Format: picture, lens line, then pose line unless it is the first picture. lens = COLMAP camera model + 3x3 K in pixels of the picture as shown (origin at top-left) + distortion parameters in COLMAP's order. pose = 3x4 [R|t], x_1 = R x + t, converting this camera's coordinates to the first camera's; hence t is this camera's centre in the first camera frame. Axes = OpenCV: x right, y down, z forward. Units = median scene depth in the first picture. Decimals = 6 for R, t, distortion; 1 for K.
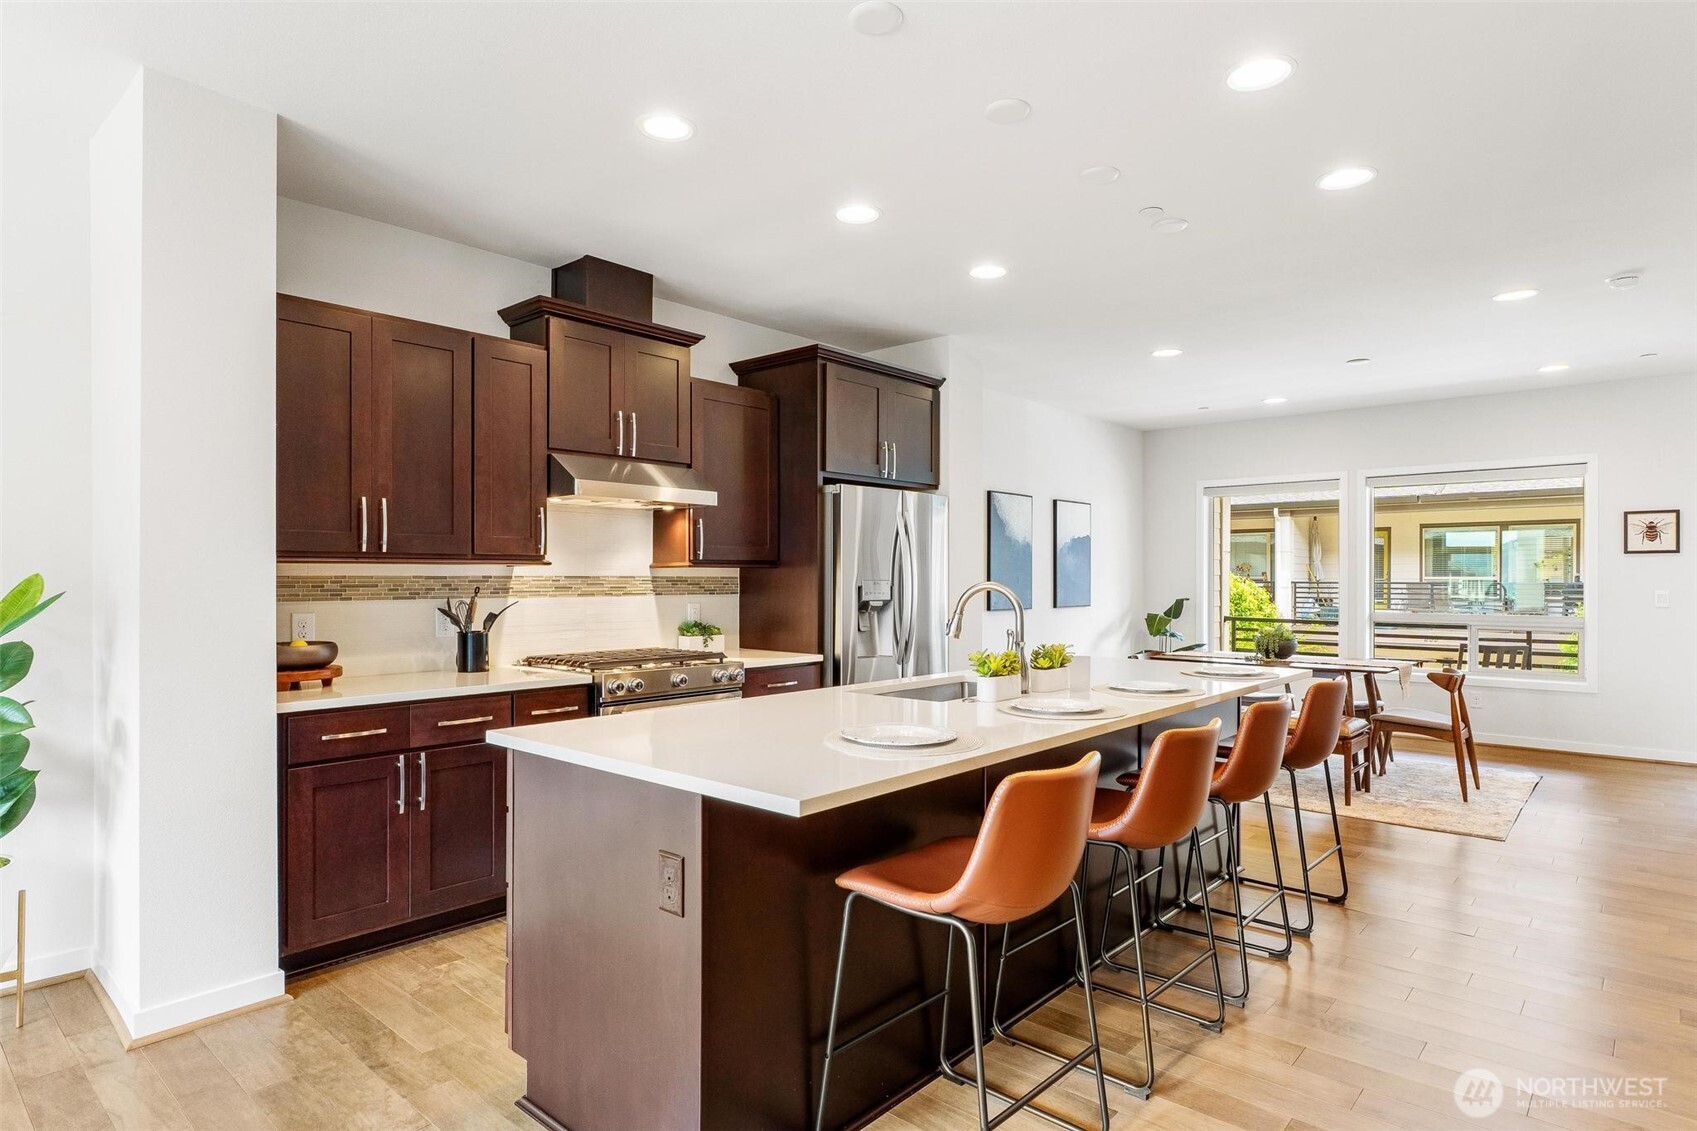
lens RADIAL K [[932.2, 0, 841.7], [0, 932.2, 579.9], [0, 0, 1]] dist [-0.001007, 0.000288]
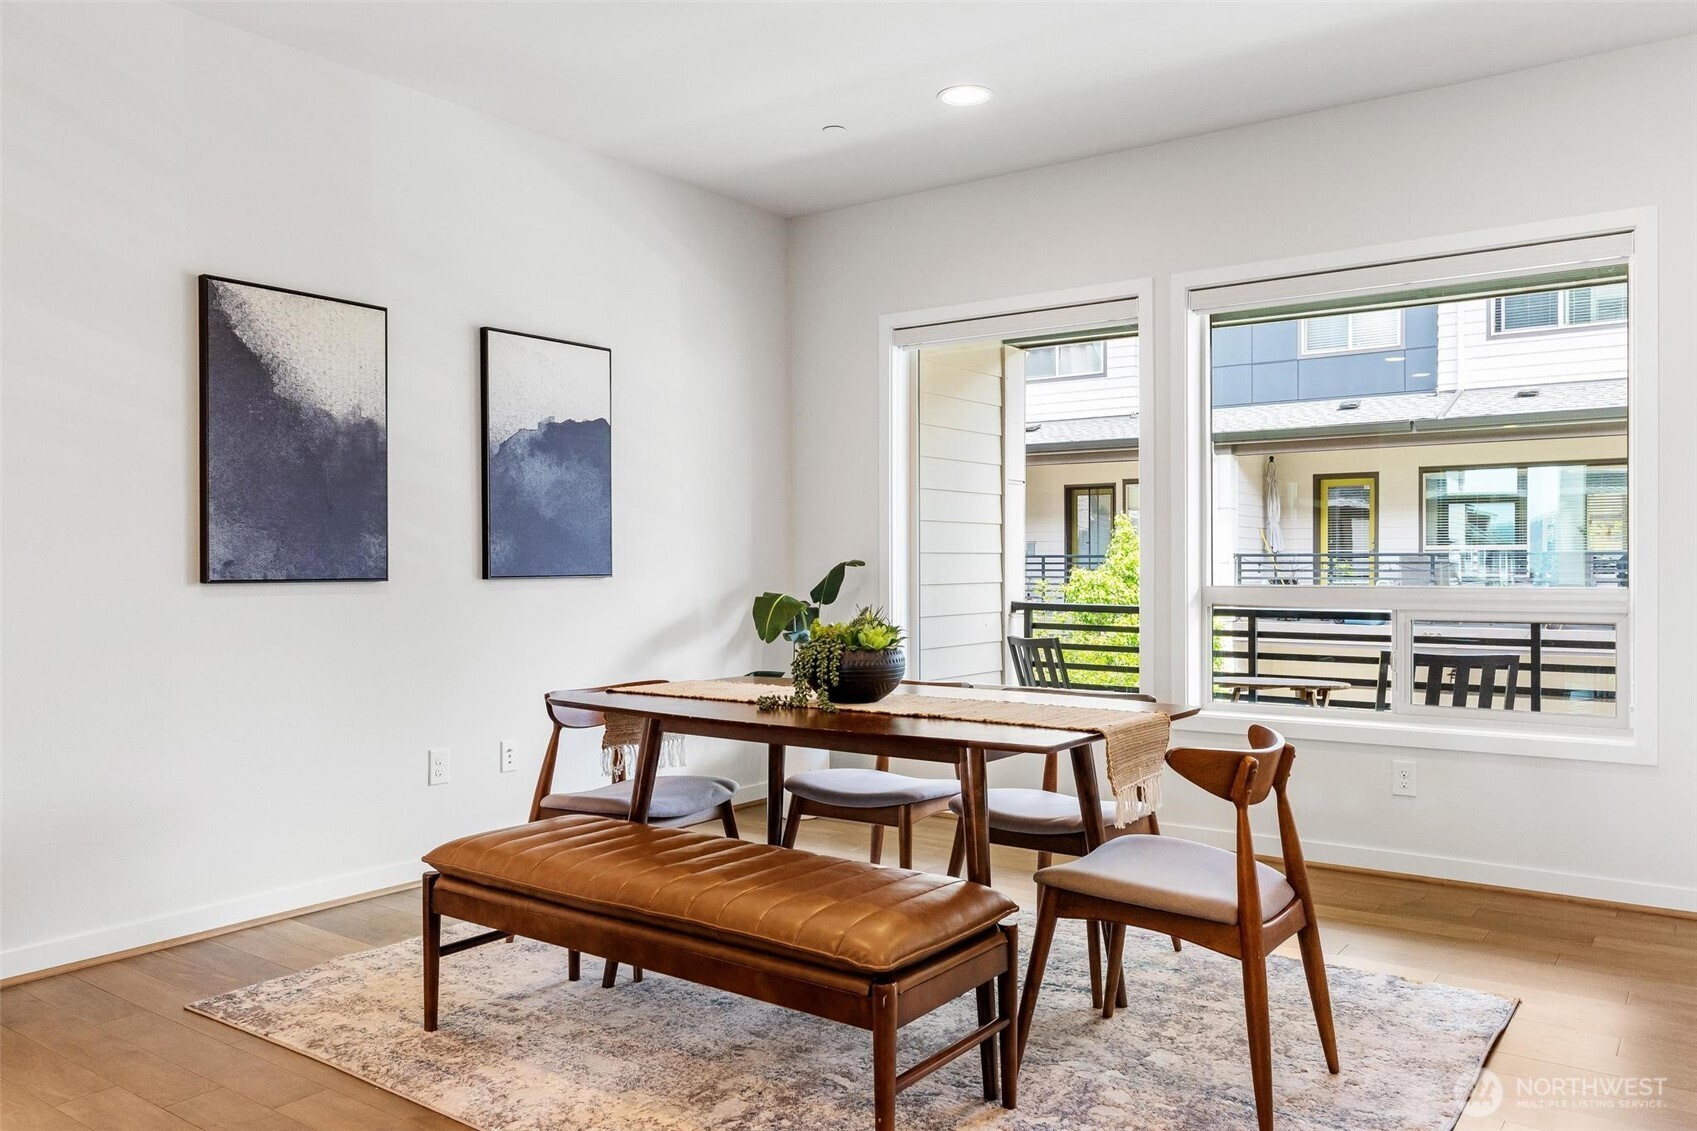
lens RADIAL K [[1267.7, 0, 851.1], [0, 1267.7, 561.7], [0, 0, 1]] dist [-0.006404, 0.000779]
pose [[0.994218, -0.005734, 0.107229, 0.298087], [0.006138, 0.999975, -0.003435, 0.021990], [-0.107207, 0.004073, 0.994228, 0.358908]]
